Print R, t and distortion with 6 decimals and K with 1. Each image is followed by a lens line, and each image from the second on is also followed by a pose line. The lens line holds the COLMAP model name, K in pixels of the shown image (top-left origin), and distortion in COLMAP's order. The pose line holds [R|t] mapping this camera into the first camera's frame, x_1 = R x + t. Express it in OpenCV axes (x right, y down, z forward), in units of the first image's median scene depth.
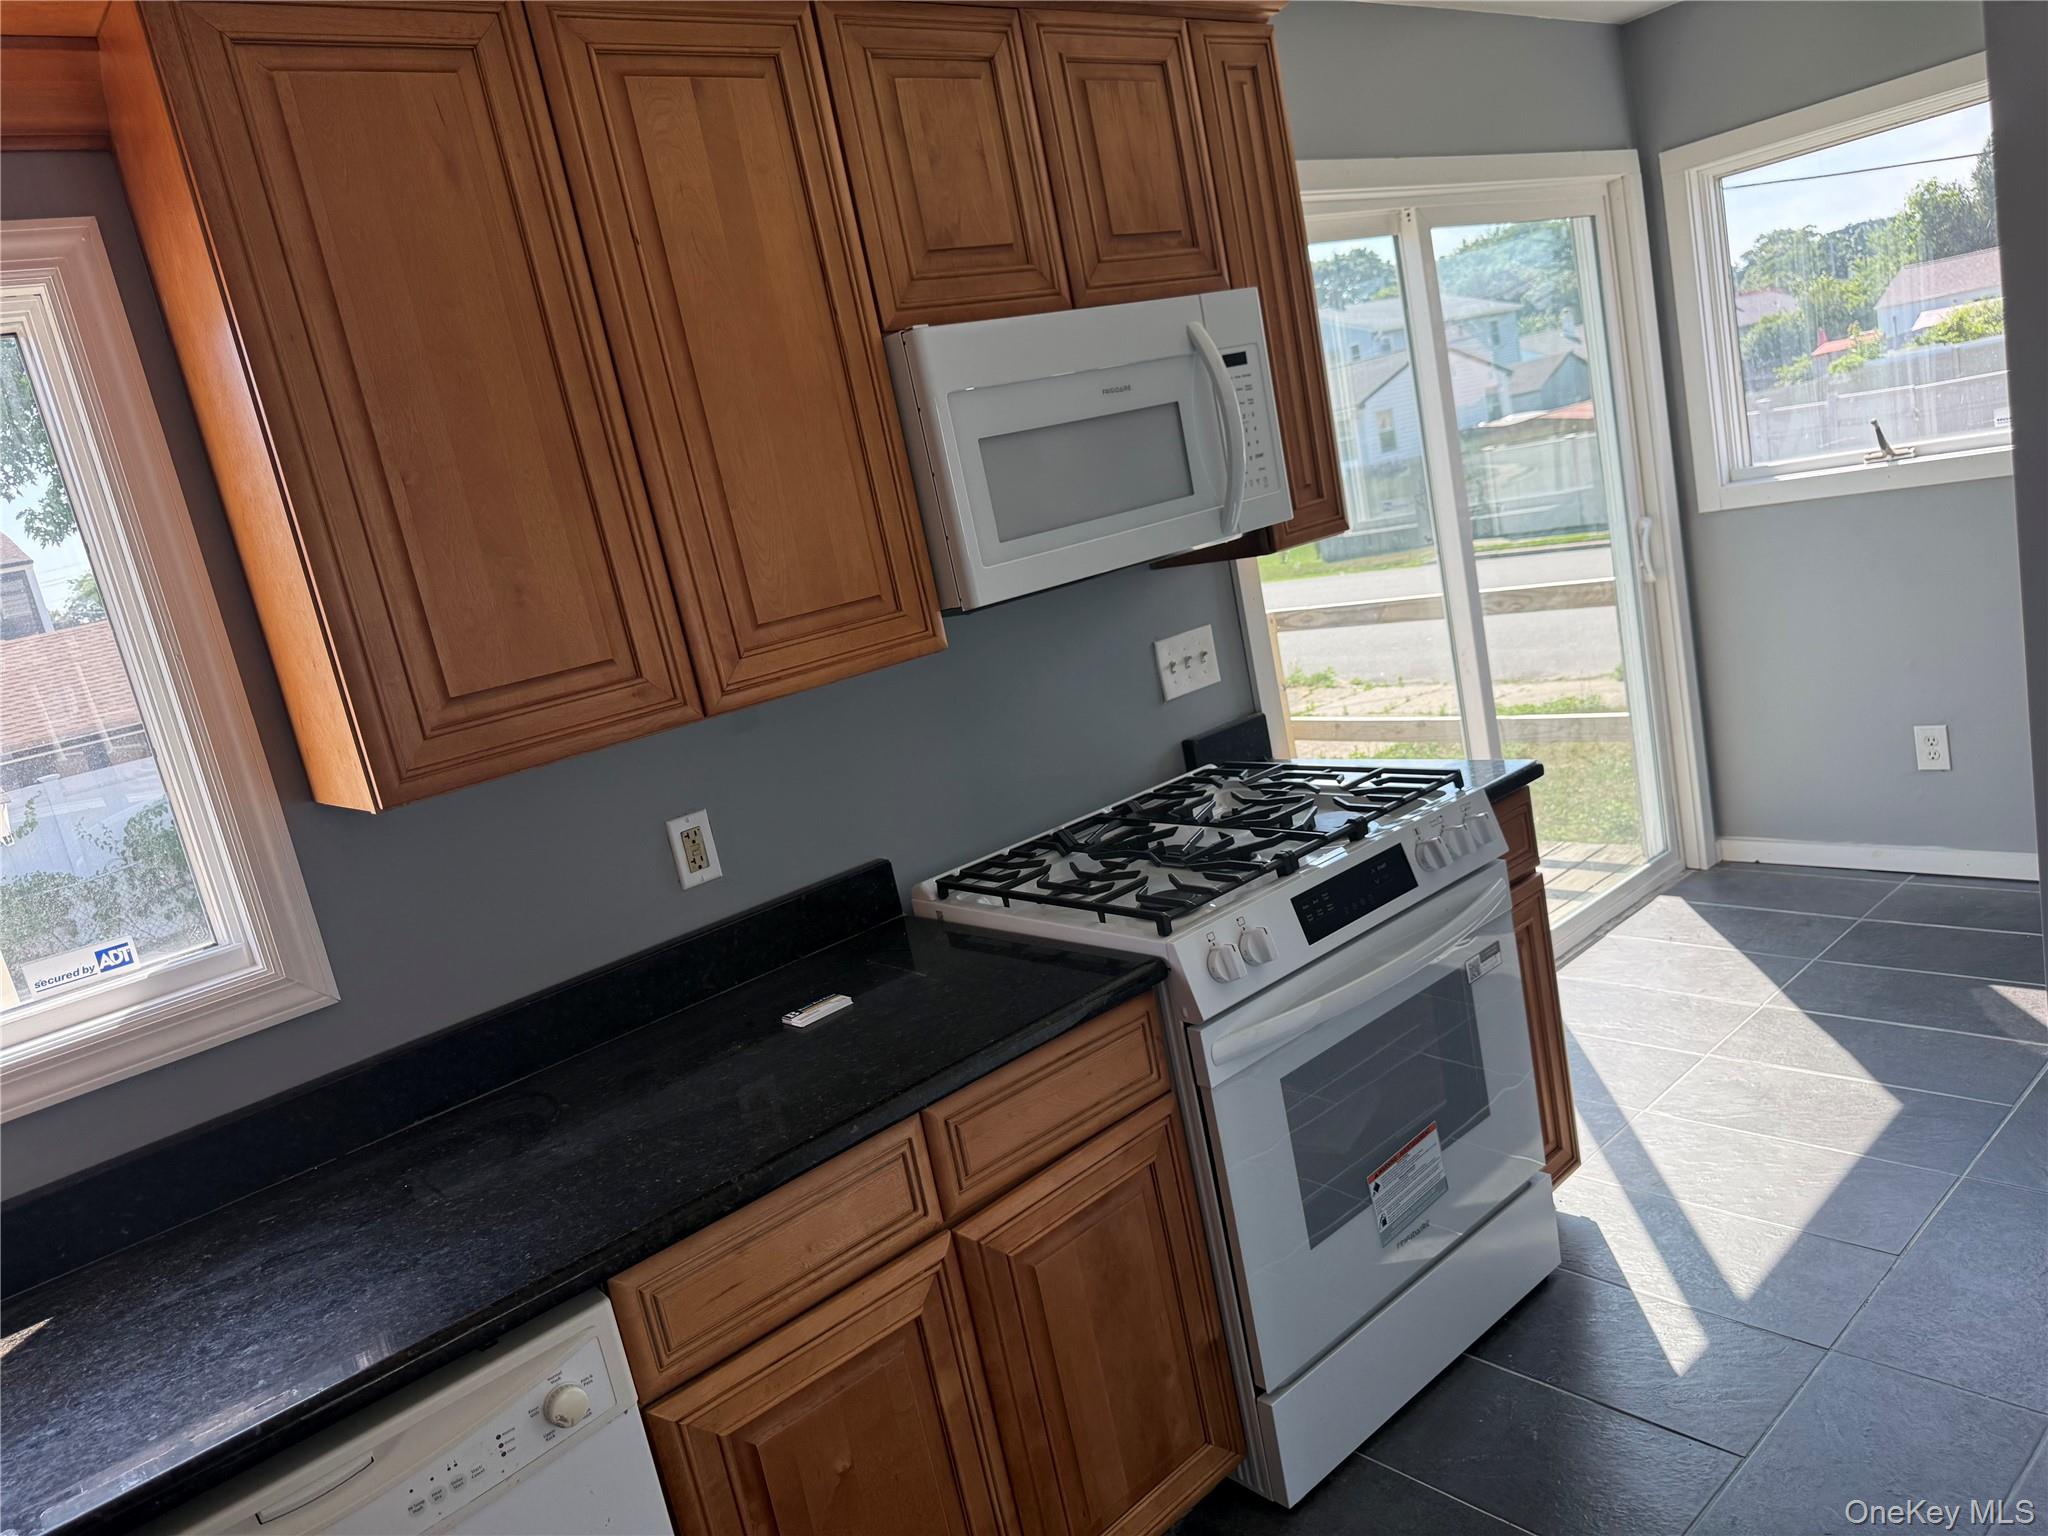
lens RADIAL K [[1462.5, 0, 1016.8], [0, 1462.5, 776.9], [0, 0, 1]] dist [0.017675, -0.026192]
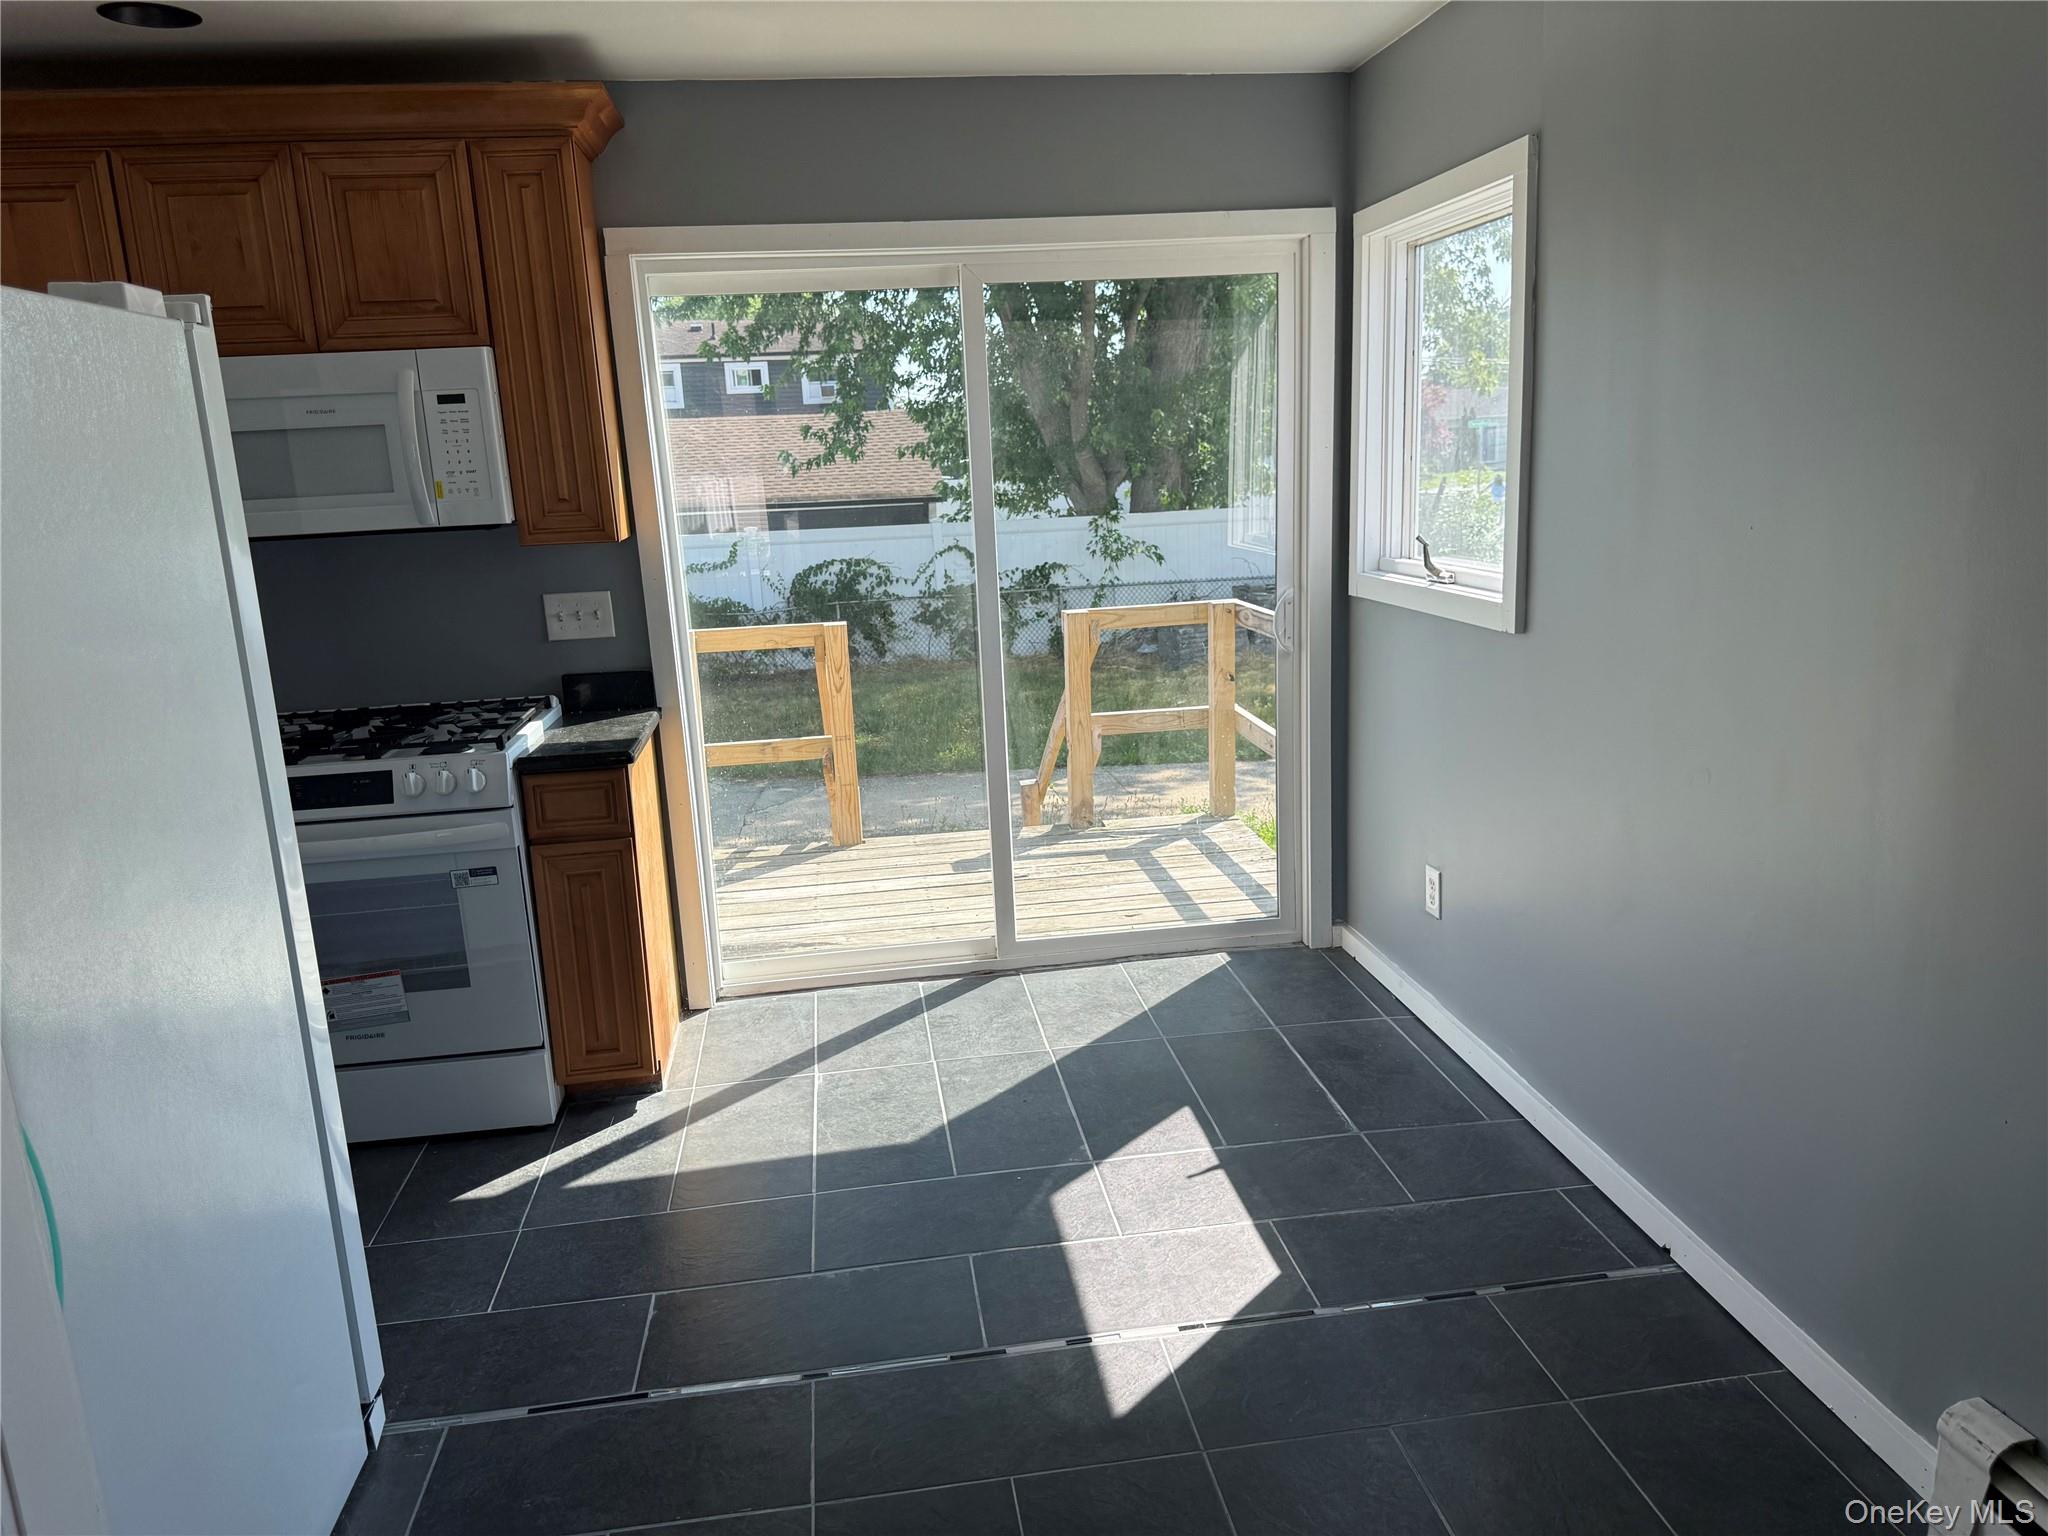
lens RADIAL K [[1462.5, 0, 1033.1], [0, 1462.5, 770.0], [0, 0, 1]] dist [0.017675, -0.026192]
pose [[0.827344, 0.271840, -0.491533, 1.348996], [-0.225553, 0.962221, 0.152503, -0.282144], [0.514420, -0.015306, 0.857402, 0.108769]]
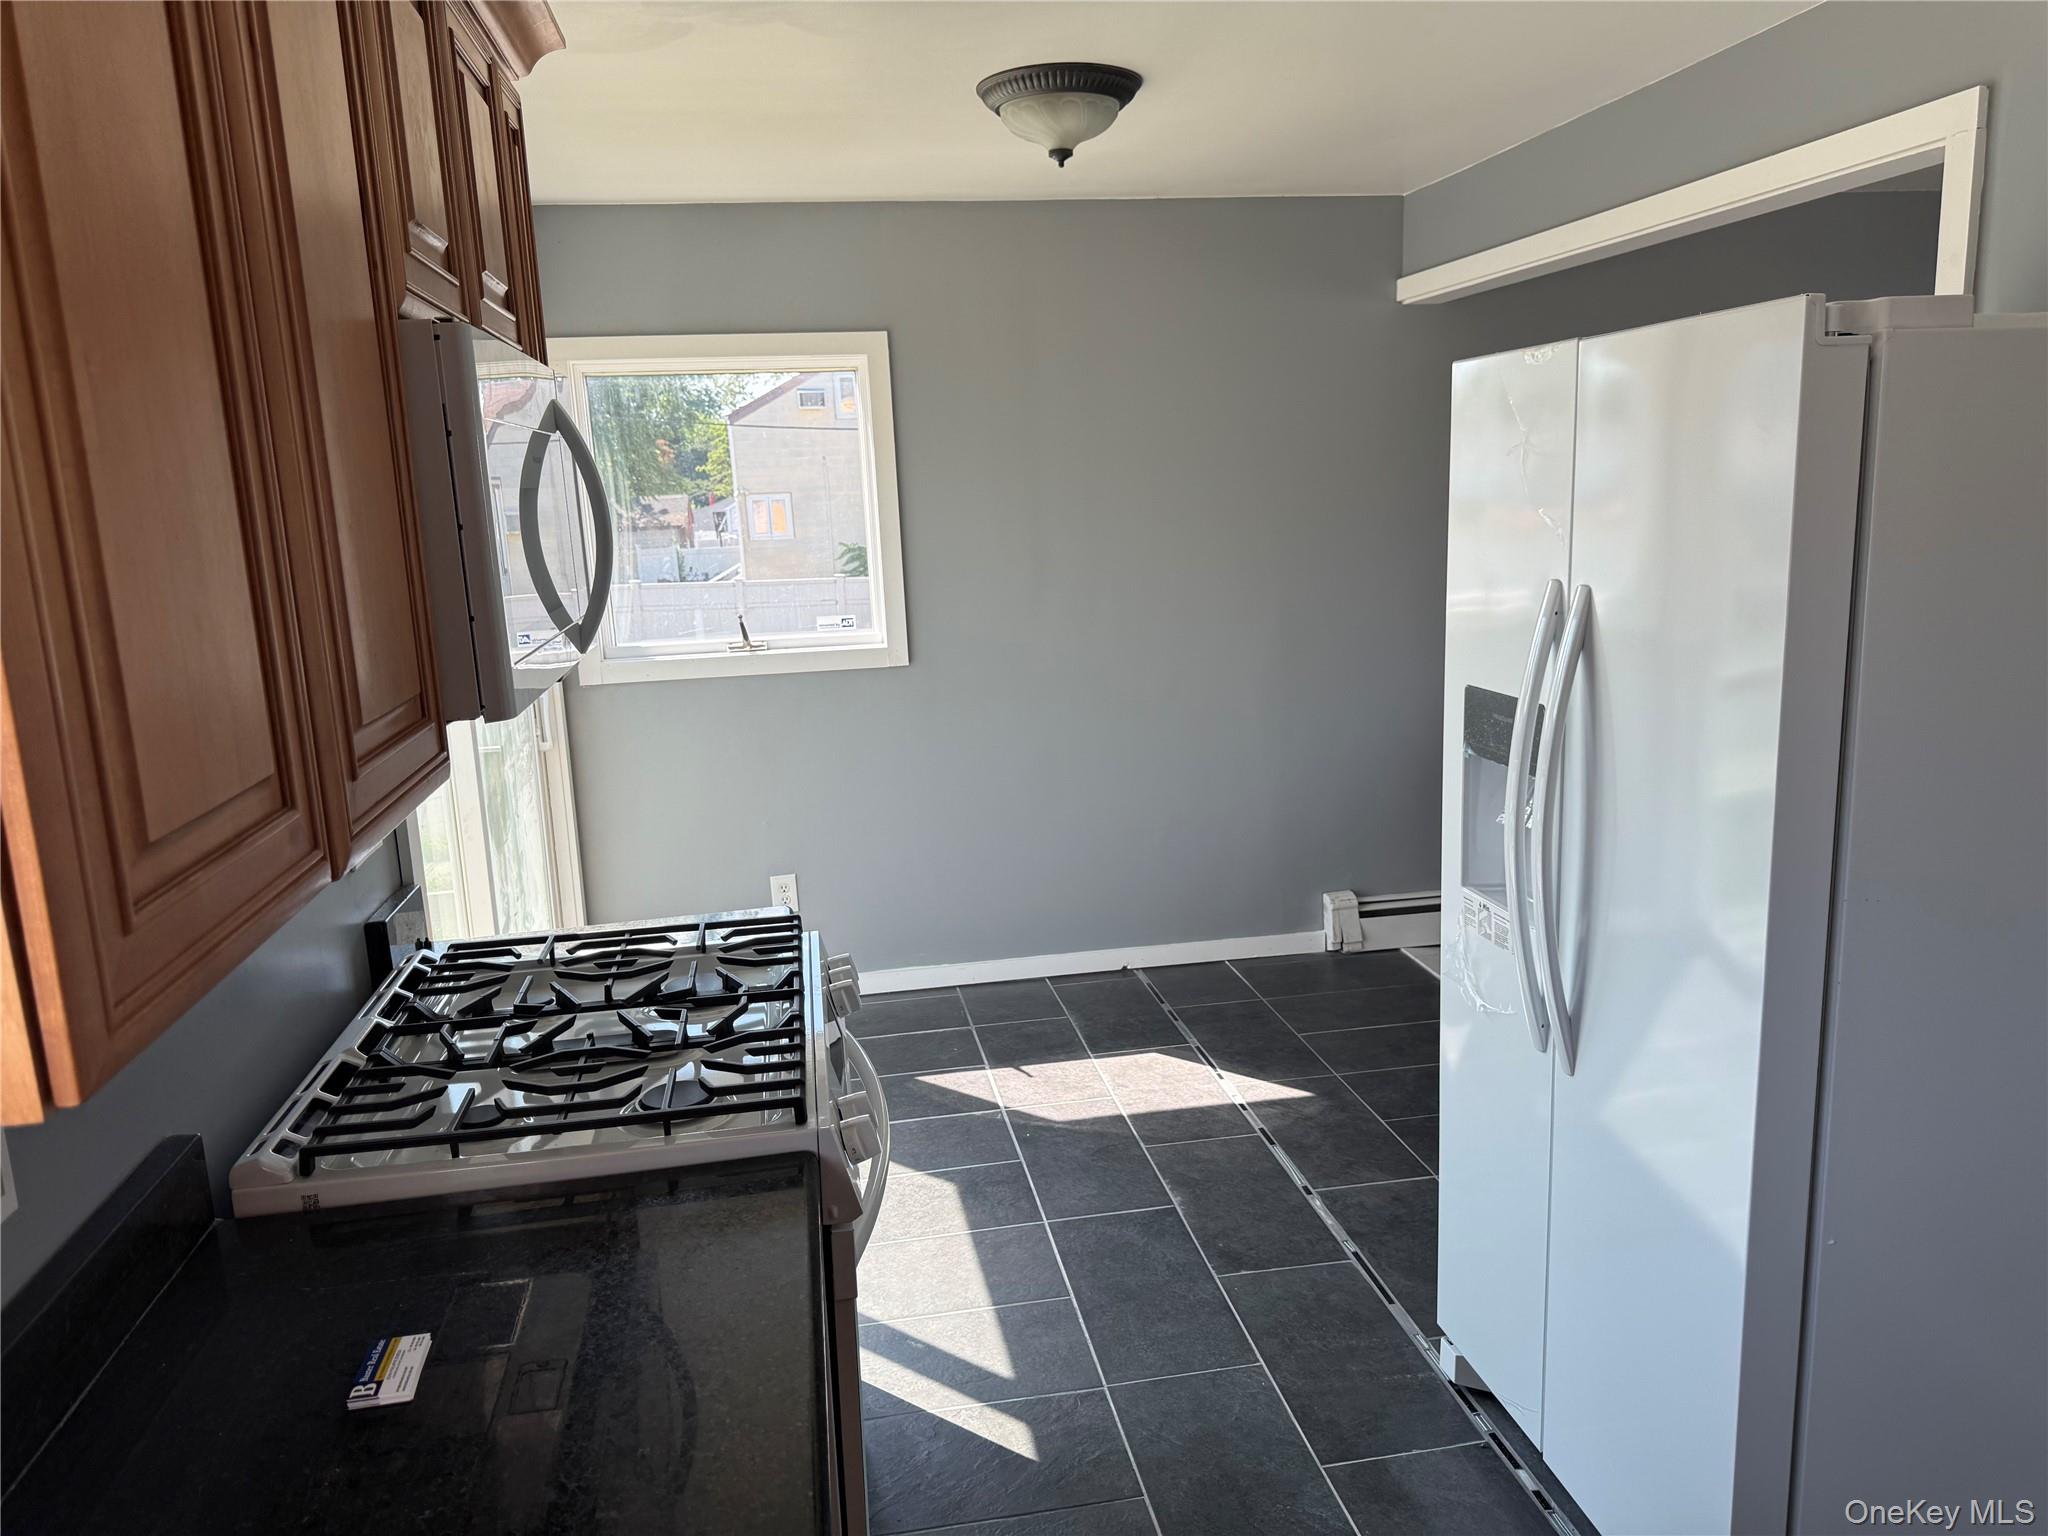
lens RADIAL K [[1462.5, 0, 1015.1], [0, 1462.5, 746.4], [0, 0, 1]] dist [0.017675, -0.026192]
pose [[0.510381, 0.023087, 0.859638, -0.448777], [0.115305, 0.988776, -0.095014, -0.006601], [-0.852183, 0.147614, 0.501990, 0.371485]]
